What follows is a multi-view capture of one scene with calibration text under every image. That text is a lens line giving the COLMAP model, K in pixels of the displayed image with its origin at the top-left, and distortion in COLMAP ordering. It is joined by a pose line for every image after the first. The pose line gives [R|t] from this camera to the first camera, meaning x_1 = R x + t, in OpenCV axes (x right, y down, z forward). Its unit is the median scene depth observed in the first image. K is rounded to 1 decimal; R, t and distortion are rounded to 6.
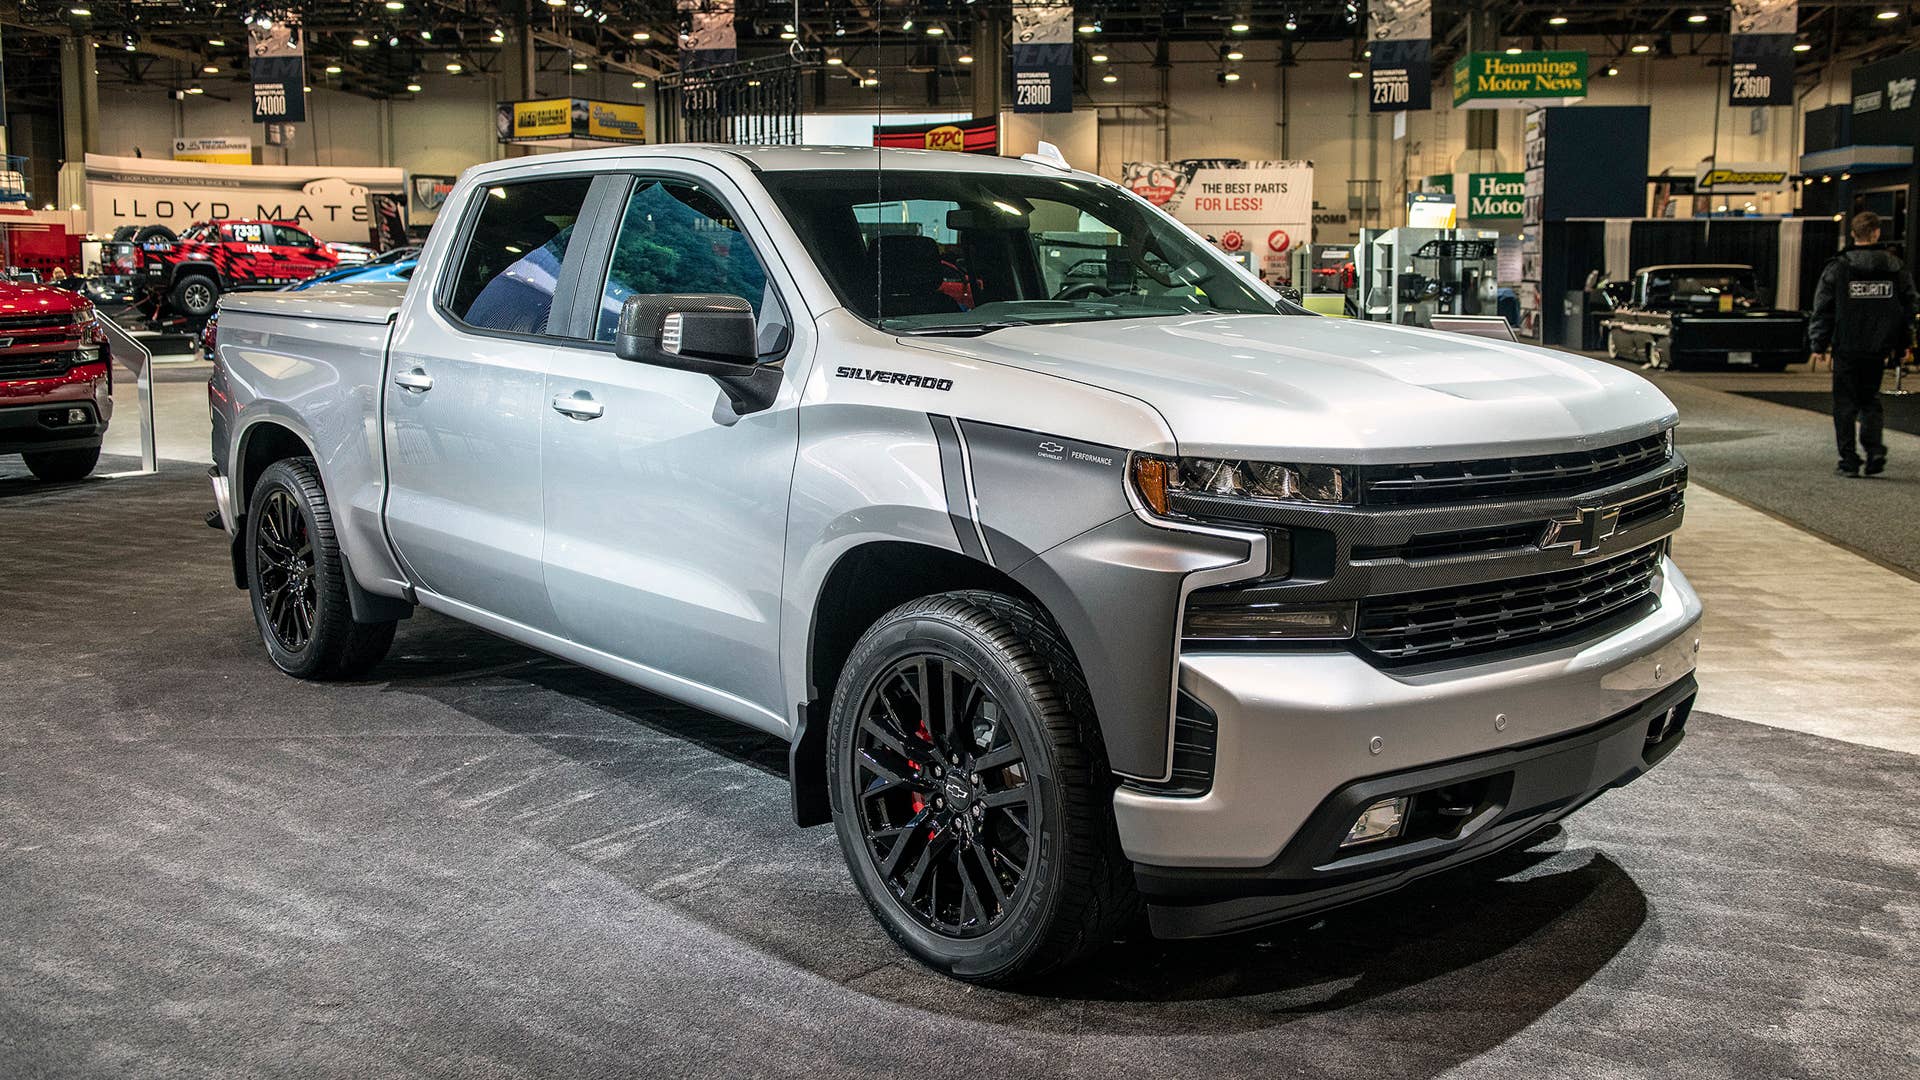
lens RADIAL K [[2023.2, 0, 958.7], [0, 2023.2, 475.9], [0, 0, 1]] dist [-0.013762, 0.003642]
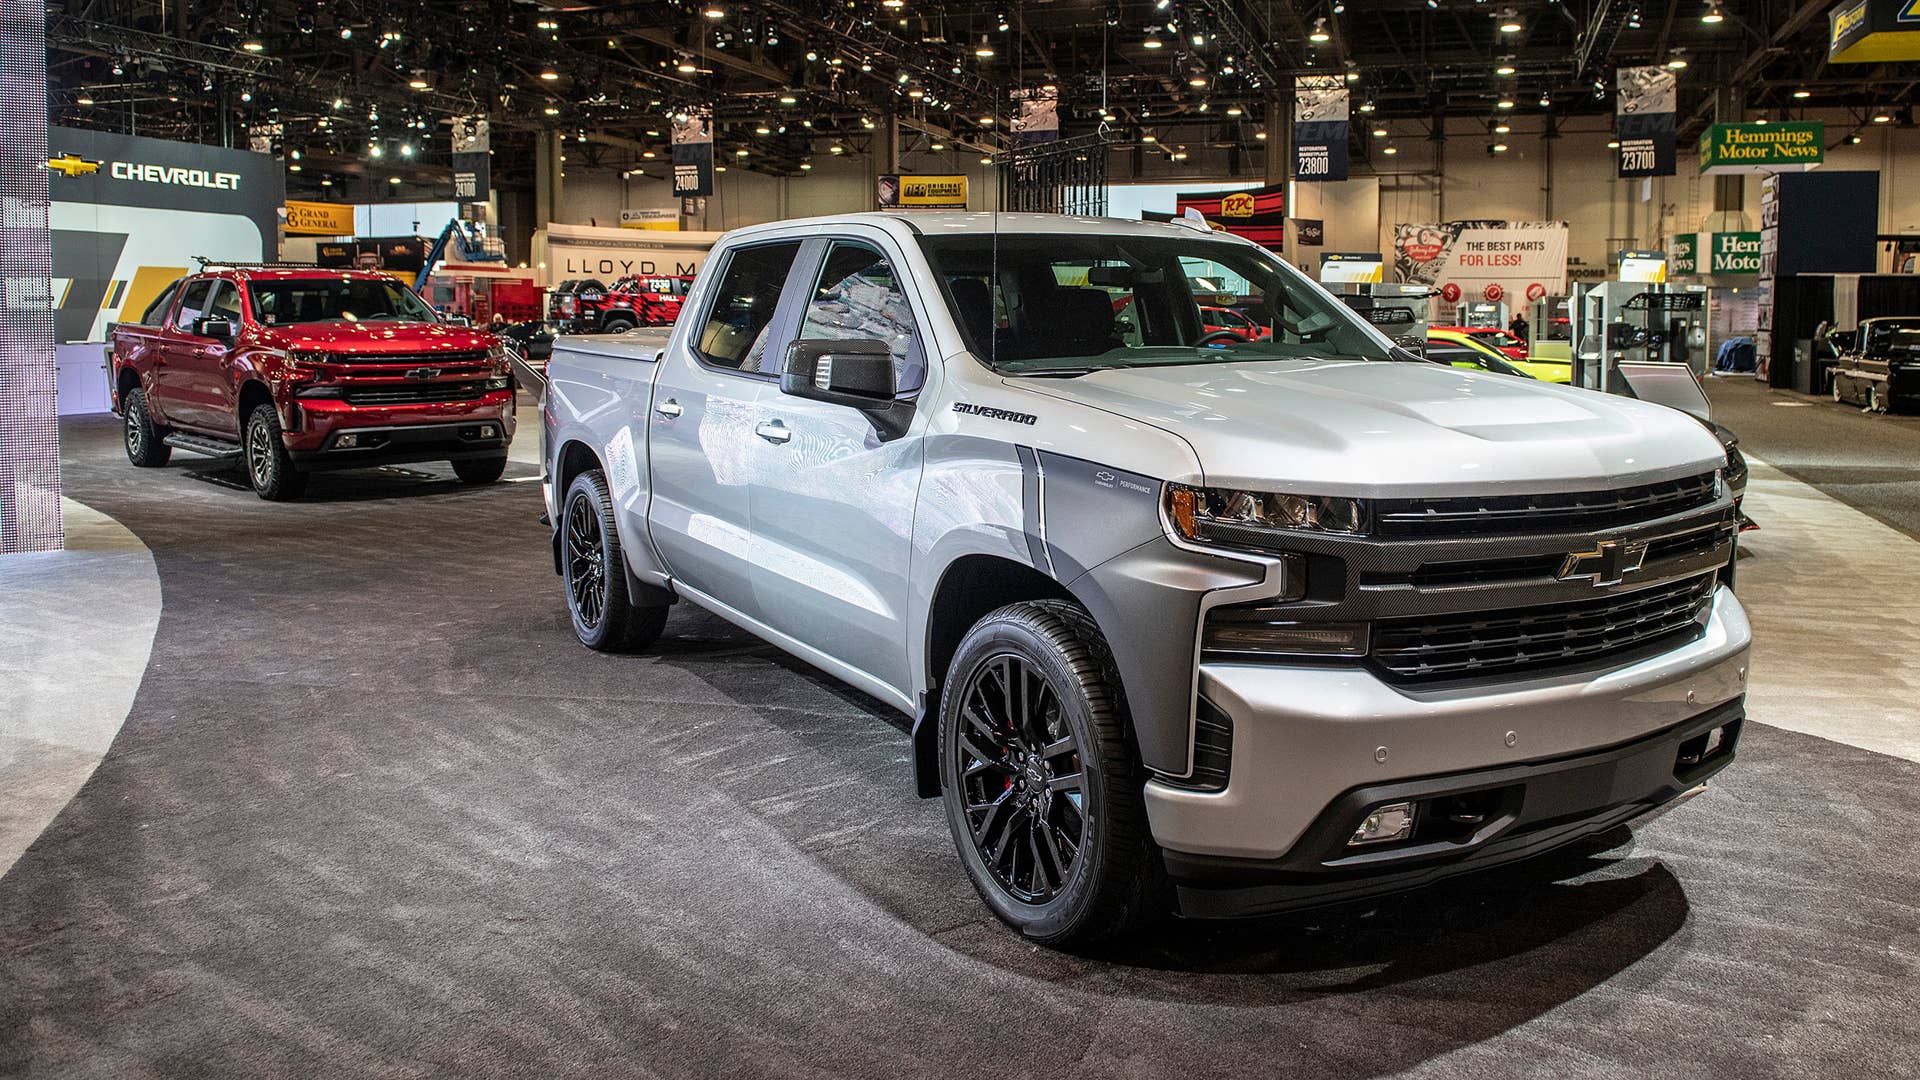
lens RADIAL K [[1724.6, 0, 957.9], [0, 1724.6, 439.8], [0, 0, 1]] dist [-0.061801, -0.010571]
pose [[0.978226, 0.017479, -0.206805, 0.115247], [-0.023560, 0.999358, -0.026980, -0.004626], [0.206200, 0.031265, 0.978010, 0.025381]]
